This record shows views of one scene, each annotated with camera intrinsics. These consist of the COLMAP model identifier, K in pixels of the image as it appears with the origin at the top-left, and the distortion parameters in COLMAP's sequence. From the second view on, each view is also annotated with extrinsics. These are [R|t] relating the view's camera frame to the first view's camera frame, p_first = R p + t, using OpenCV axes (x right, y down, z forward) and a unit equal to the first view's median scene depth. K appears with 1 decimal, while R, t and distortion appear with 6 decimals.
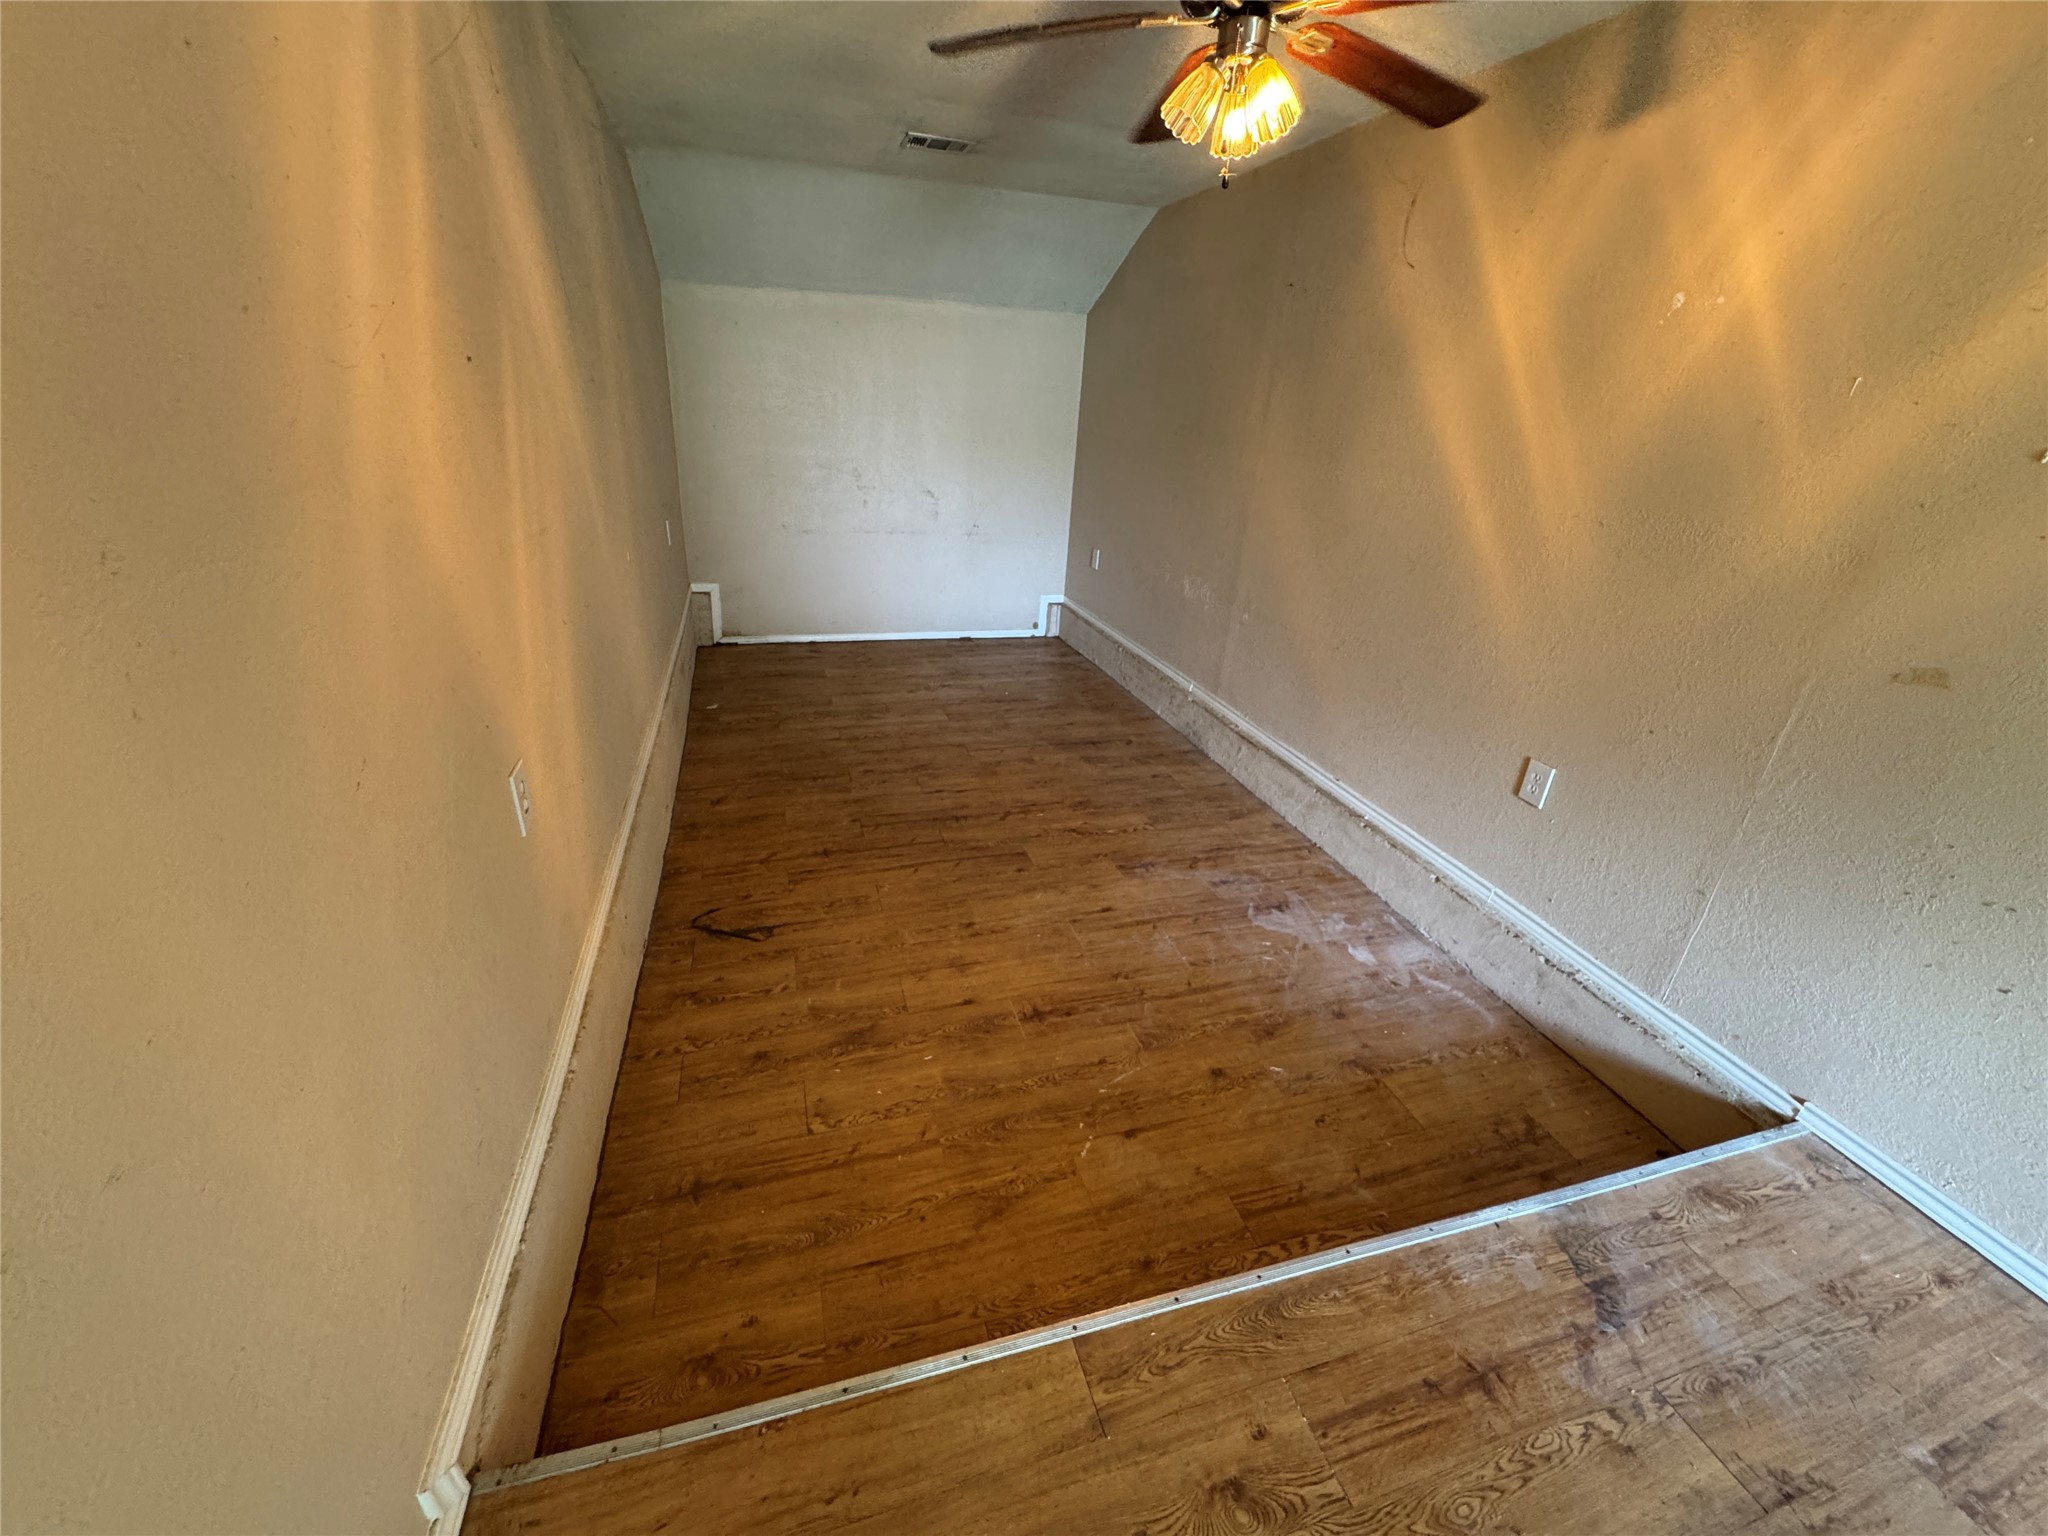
lens RADIAL K [[825.2, 0, 1024.0], [0, 825.2, 768.0], [0, 0, 1]] dist [0.000078, -0.000053]
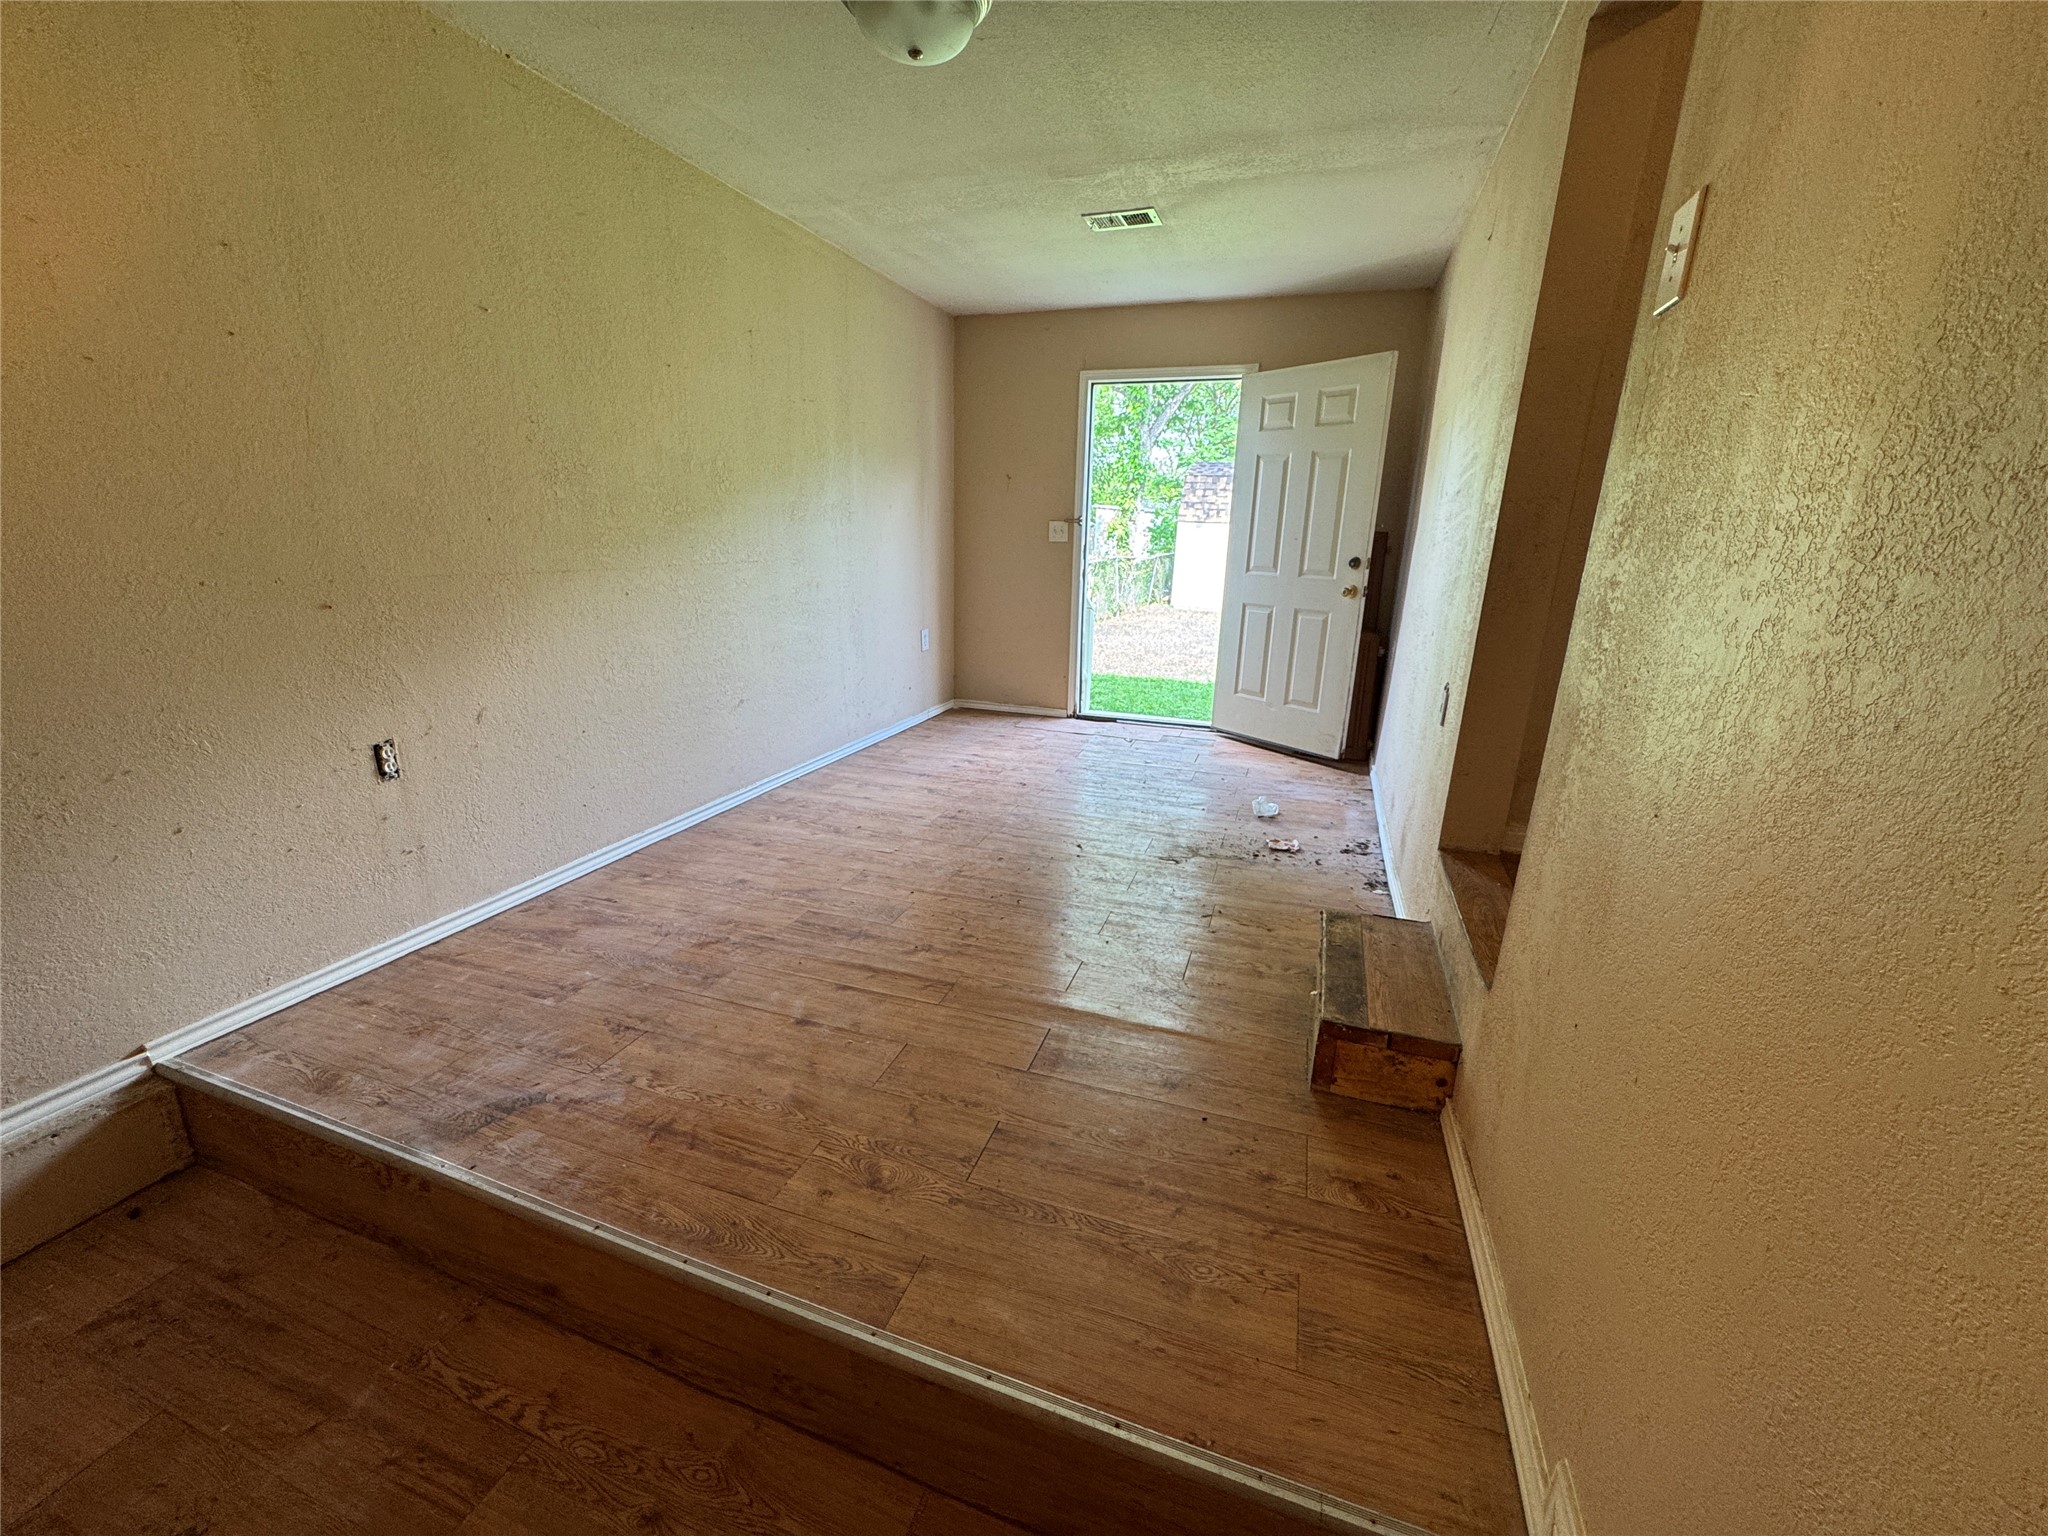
lens RADIAL K [[825.2, 0, 1024.0], [0, 825.2, 768.0], [0, 0, 1]] dist [0.000078, -0.000053]
pose [[-0.805290, -0.236418, 0.543705, -0.356780], [0.177656, 0.778694, 0.601726, -0.273541], [-0.565638, 0.581156, -0.585073, 0.923972]]
